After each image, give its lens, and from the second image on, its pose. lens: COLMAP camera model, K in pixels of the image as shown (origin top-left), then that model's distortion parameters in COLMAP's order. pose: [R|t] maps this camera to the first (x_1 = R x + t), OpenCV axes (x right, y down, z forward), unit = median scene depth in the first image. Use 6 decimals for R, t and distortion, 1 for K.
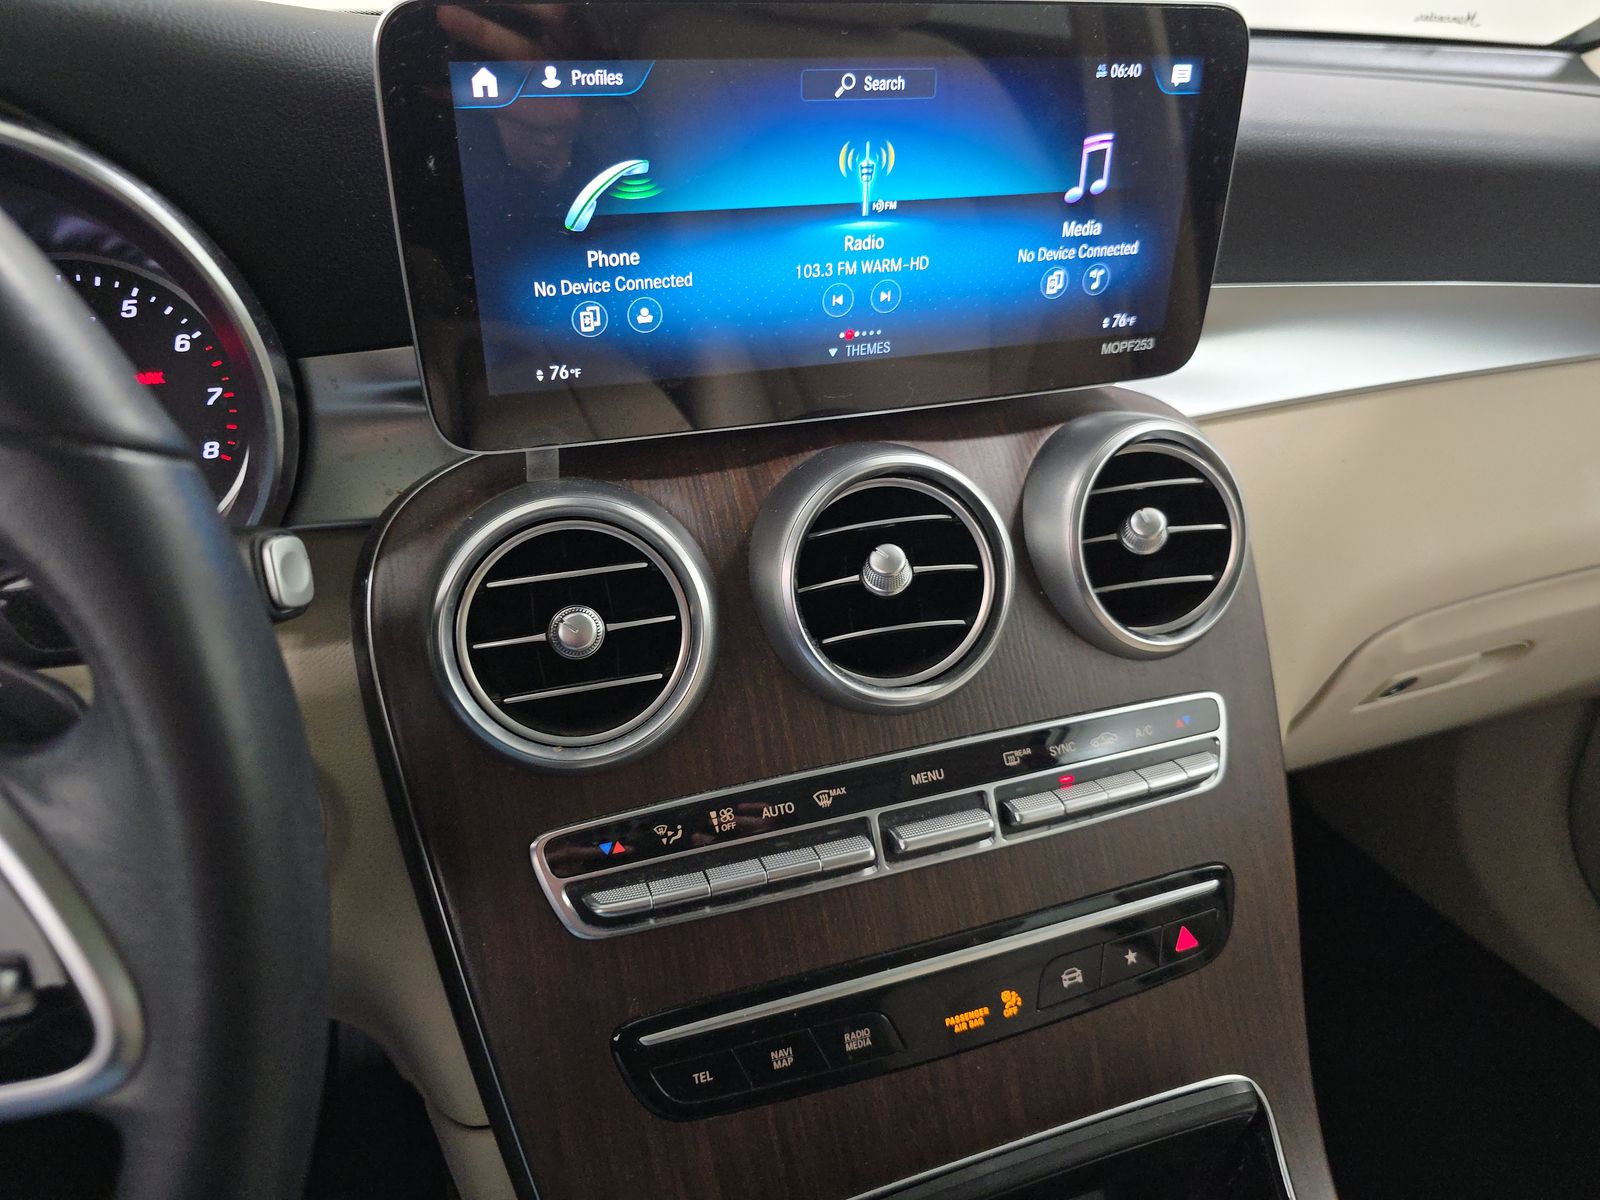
lens RADIAL K [[1069.6, 0, 796.6], [0, 1069.6, 585.0], [0, 0, 1]] dist [0.002563, -0.036225]
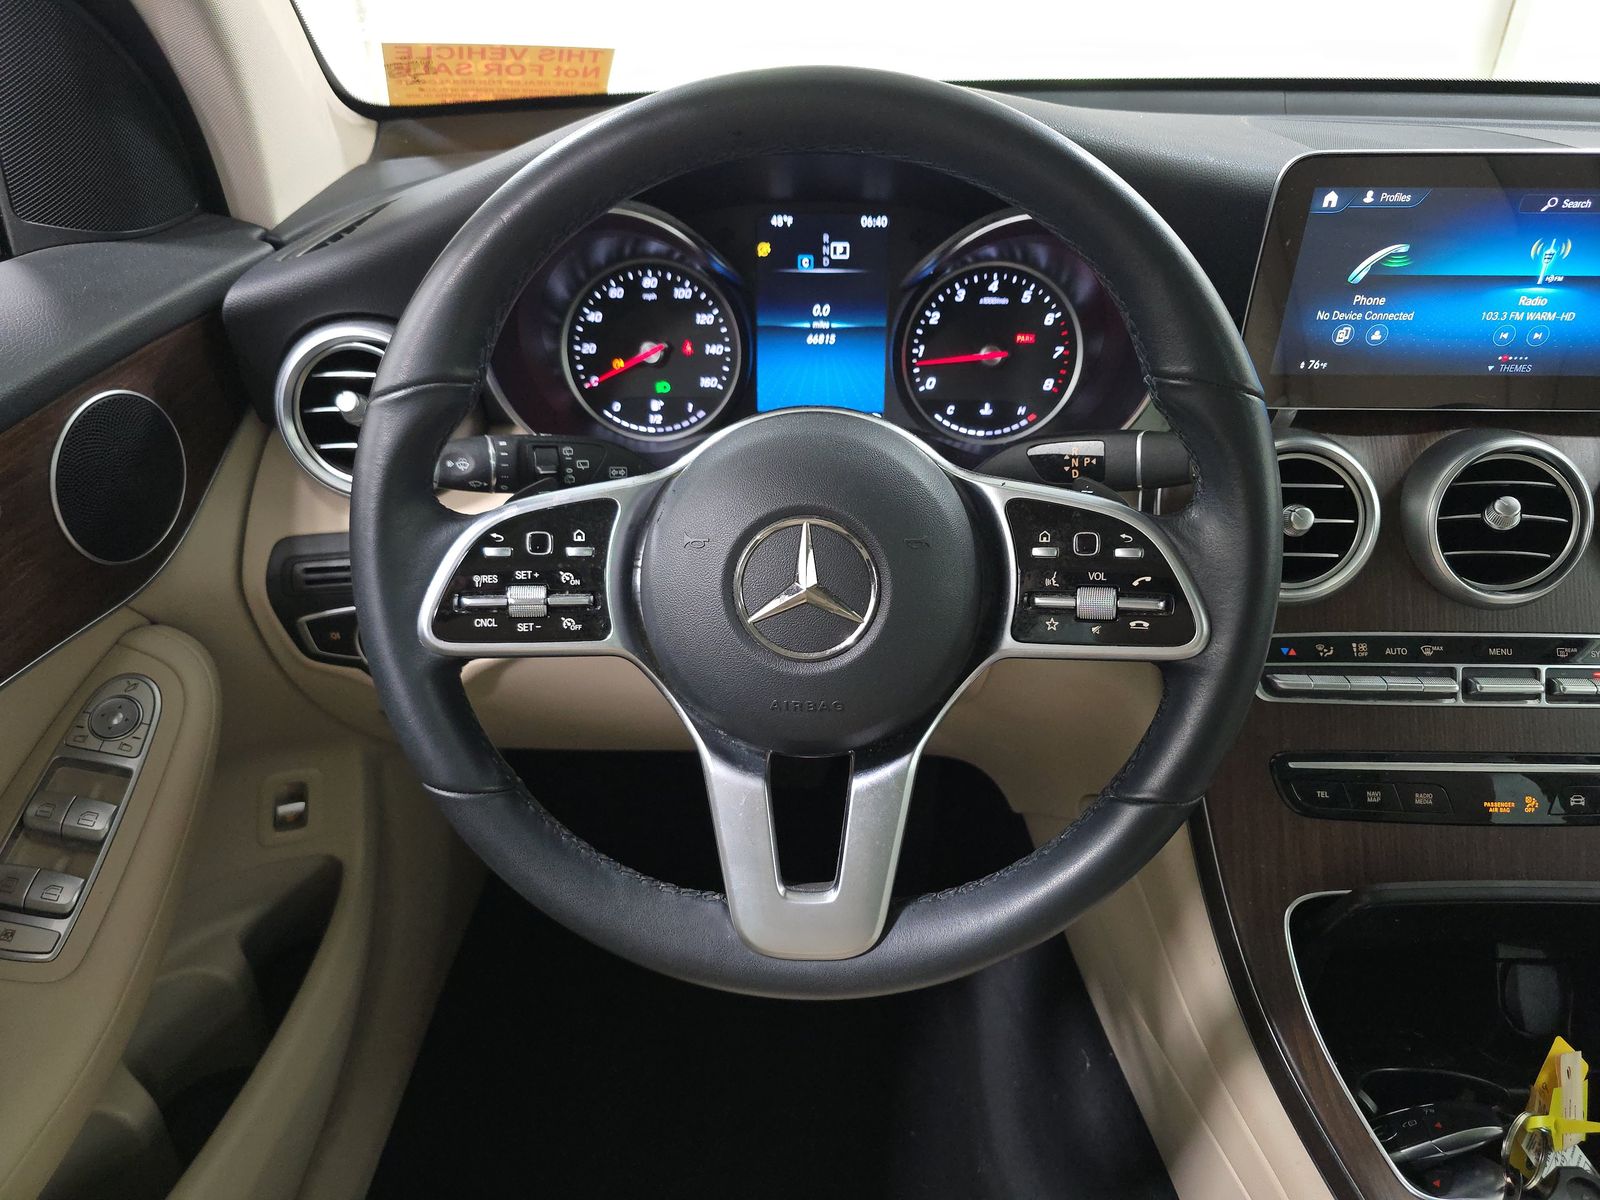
lens RADIAL K [[1060.8, 0, 800.0], [0, 1060.8, 600.0], [0, 0, 1]] dist [0.003373, -0.018079]
pose [[0.934407, 0.175216, -0.310134, -0.376703], [-0.156650, 0.984076, 0.084001, 0.142774], [0.319913, -0.029909, 0.946975, -0.796591]]
